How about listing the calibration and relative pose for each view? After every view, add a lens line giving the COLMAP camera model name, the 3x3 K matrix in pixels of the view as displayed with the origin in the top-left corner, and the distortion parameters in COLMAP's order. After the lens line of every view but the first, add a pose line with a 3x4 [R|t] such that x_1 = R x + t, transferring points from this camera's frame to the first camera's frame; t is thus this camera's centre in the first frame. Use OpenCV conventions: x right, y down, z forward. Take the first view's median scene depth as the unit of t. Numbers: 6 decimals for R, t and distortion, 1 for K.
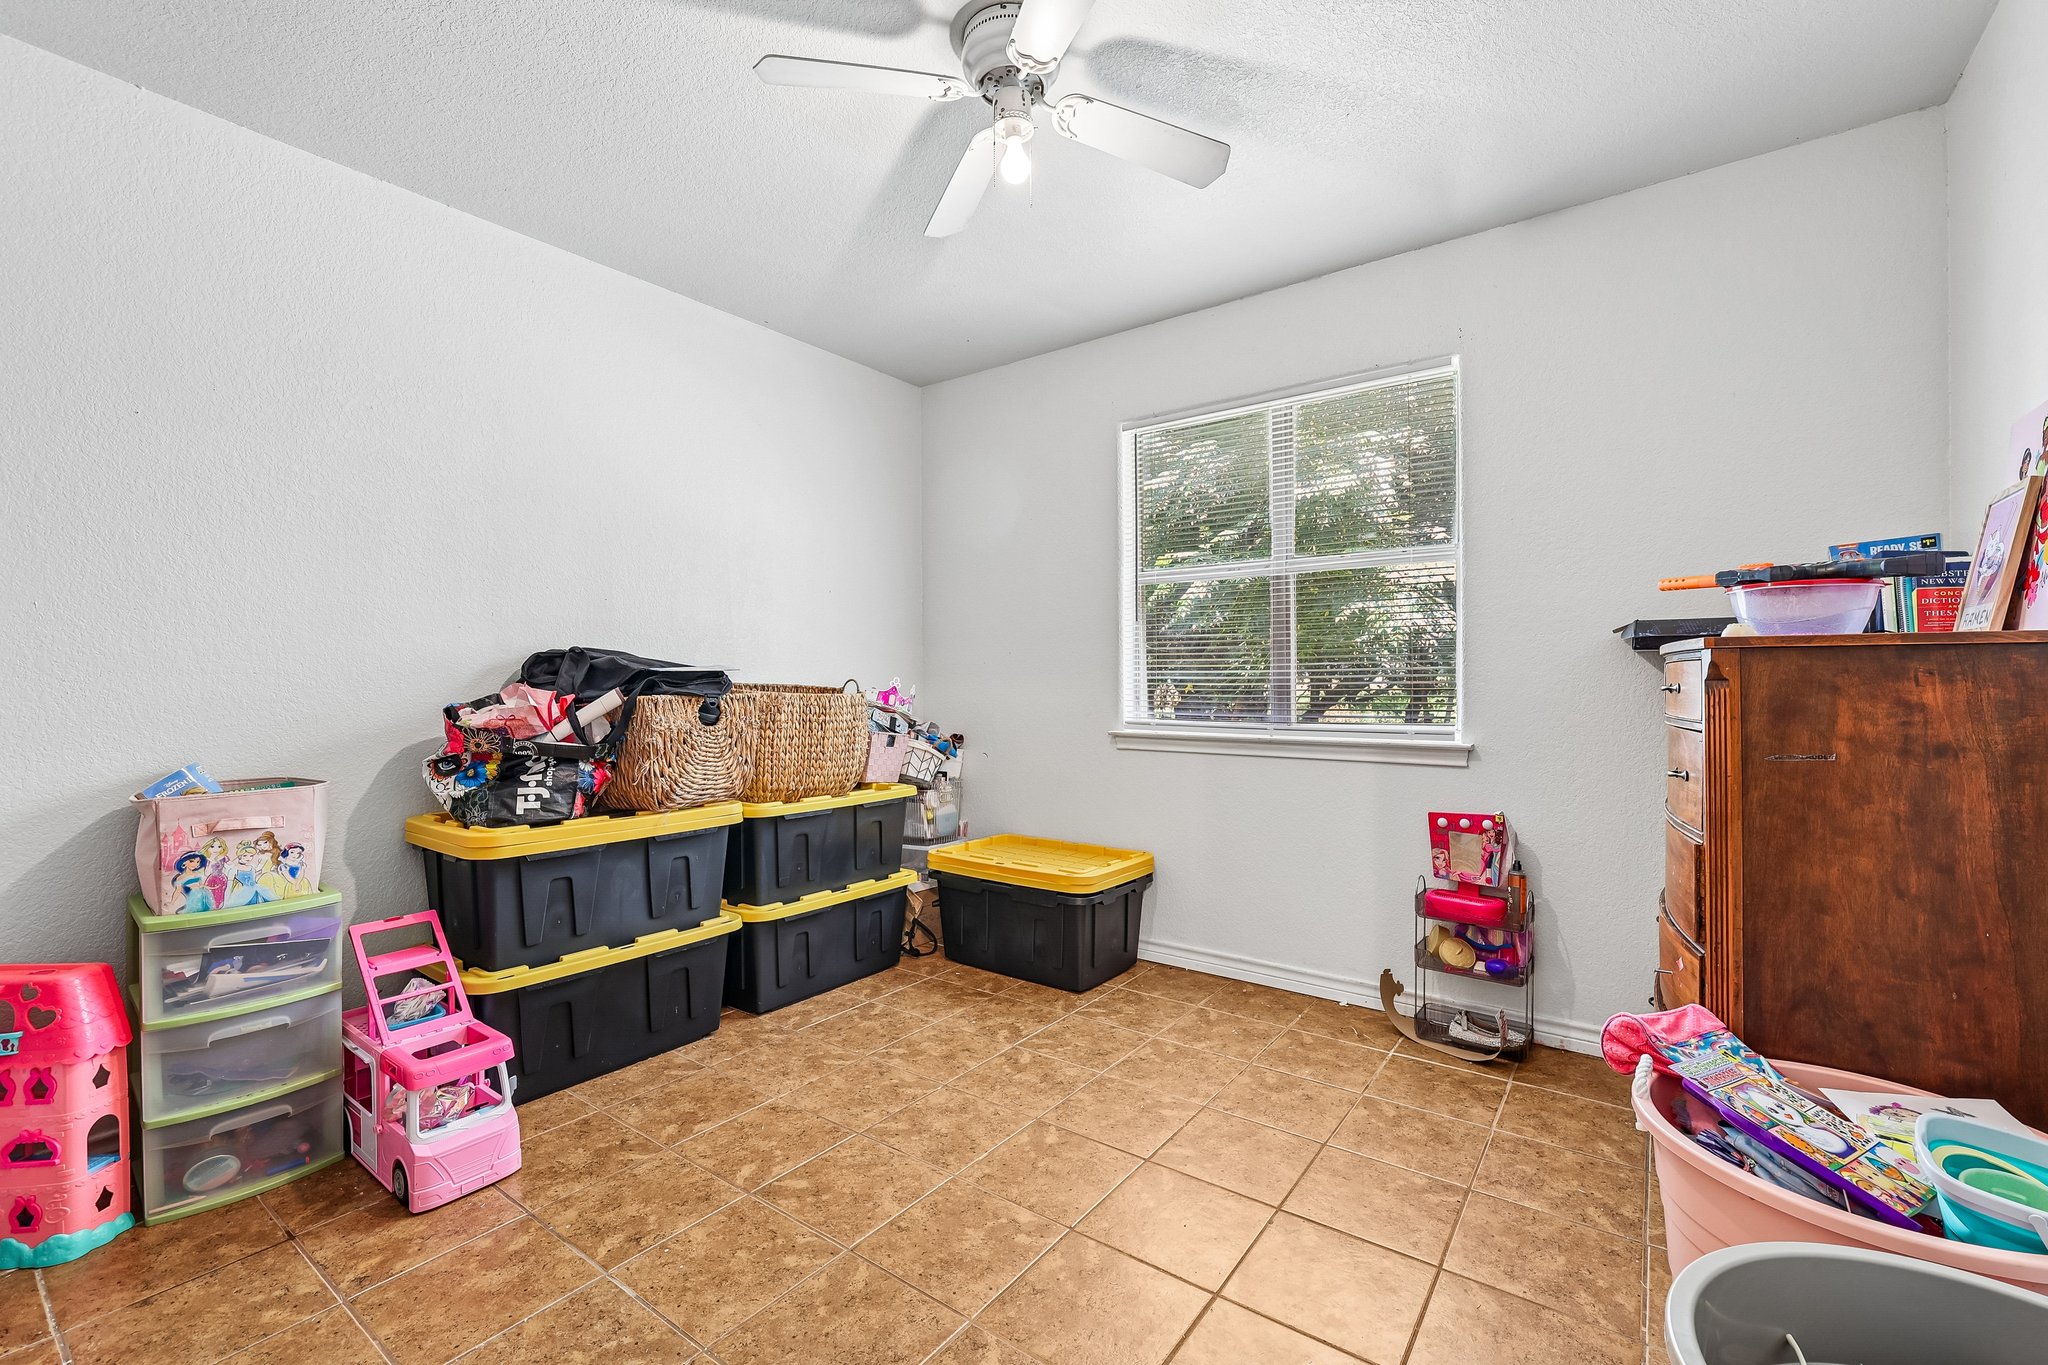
lens RADIAL K [[862.5, 0, 1029.1], [0, 862.5, 669.1], [0, 0, 1]] dist [-0.001200, -0.000302]
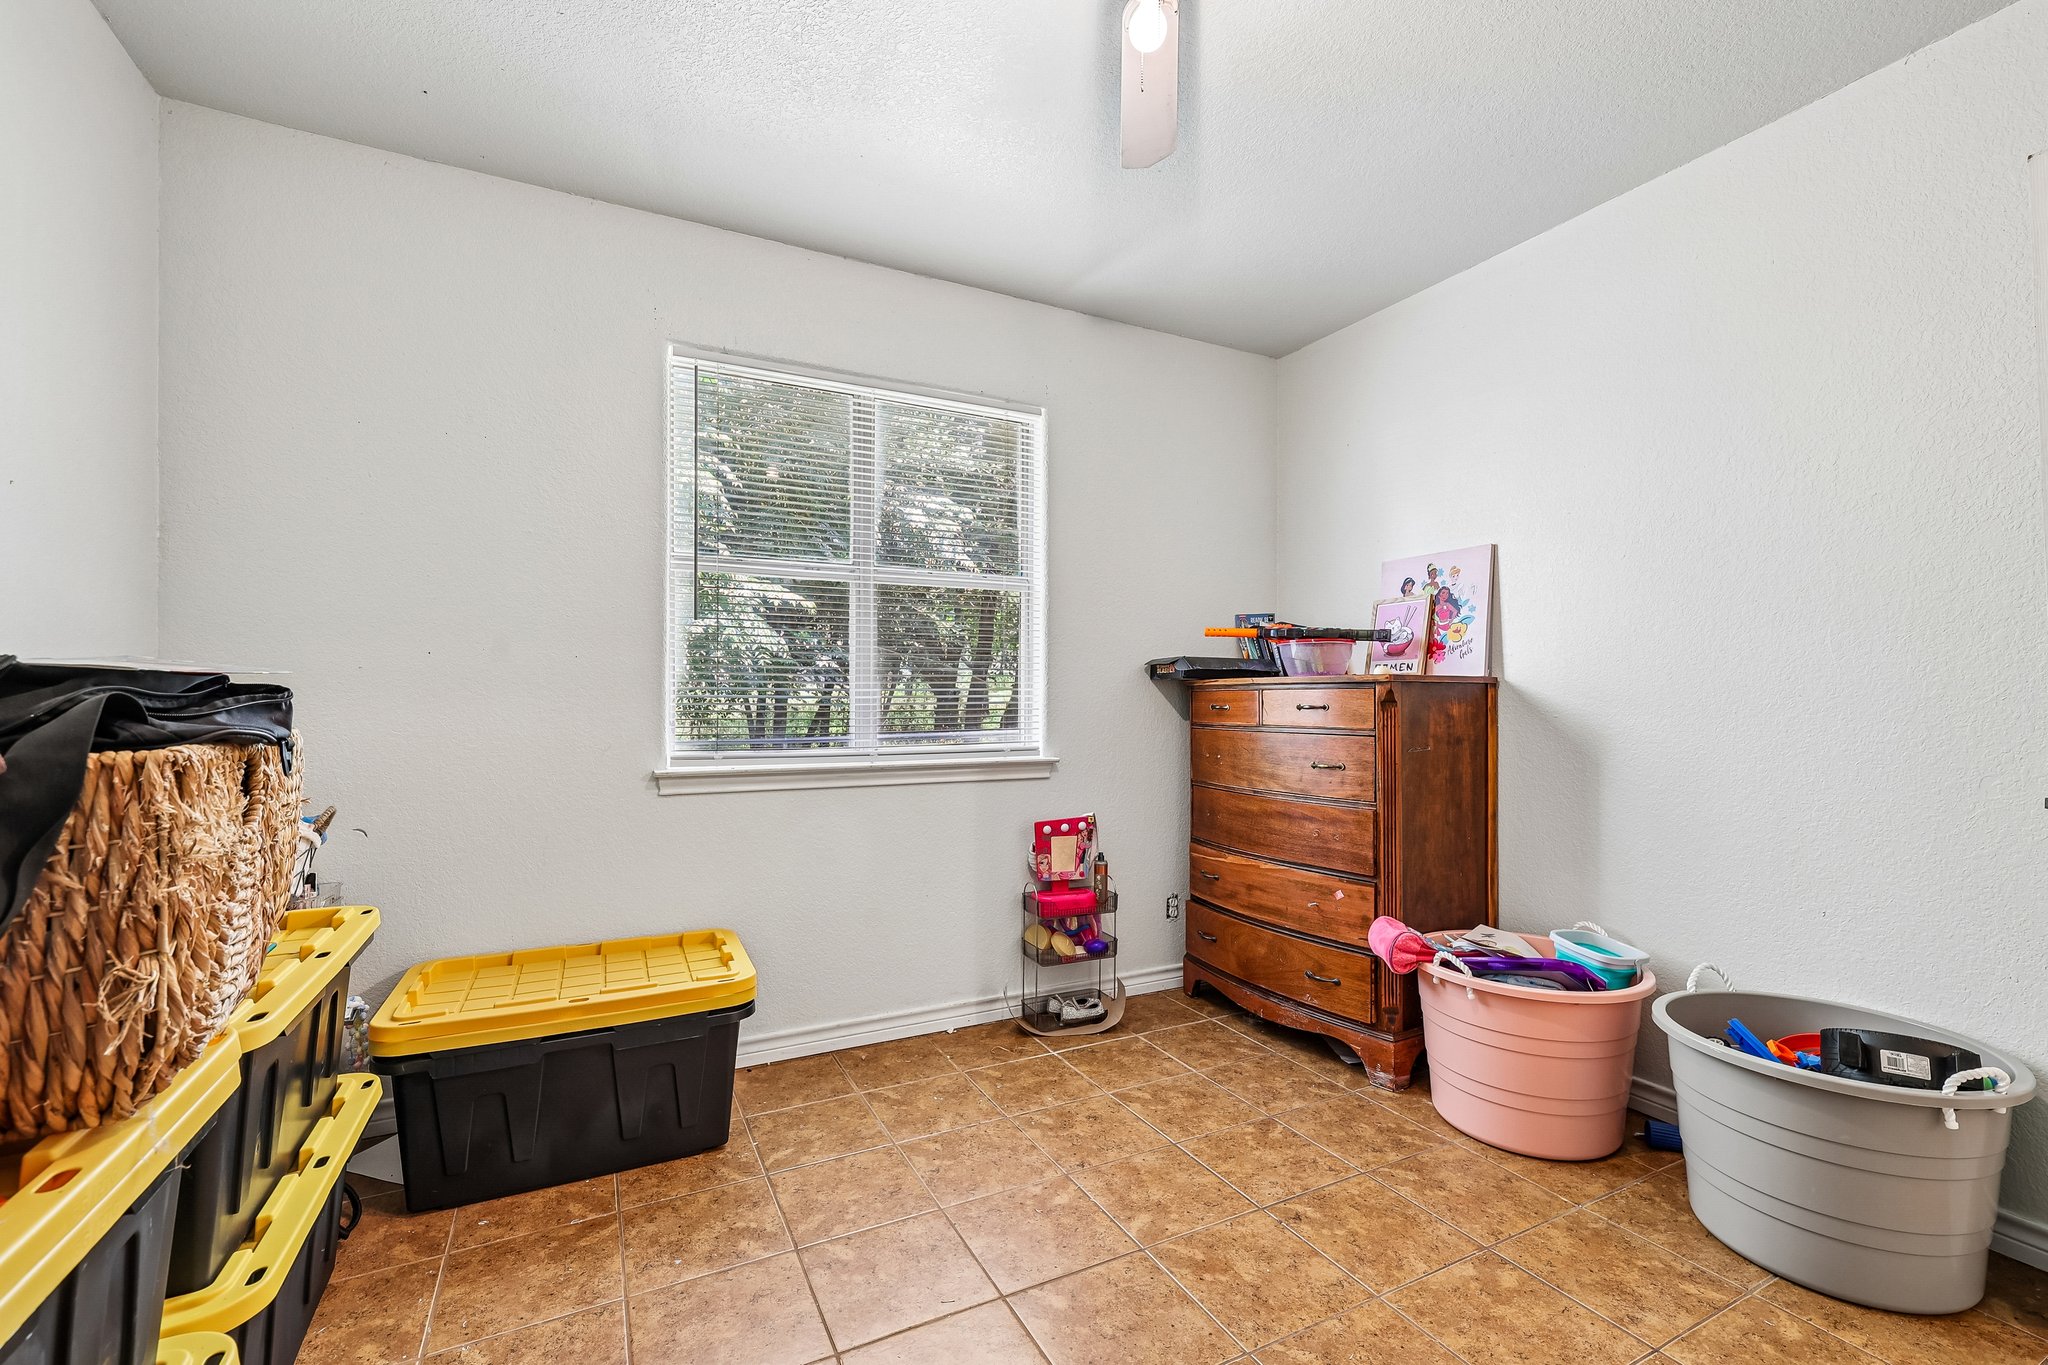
lens RADIAL K [[865.4, 0, 1029.5], [0, 865.4, 686.4], [0, 0, 1]] dist [0.000881, 0.000133]
pose [[0.449578, 0.015605, 0.893105, -0.526170], [-0.014788, 0.999840, -0.010026, 0.005979], [-0.893119, -0.008700, 0.449737, 0.528336]]
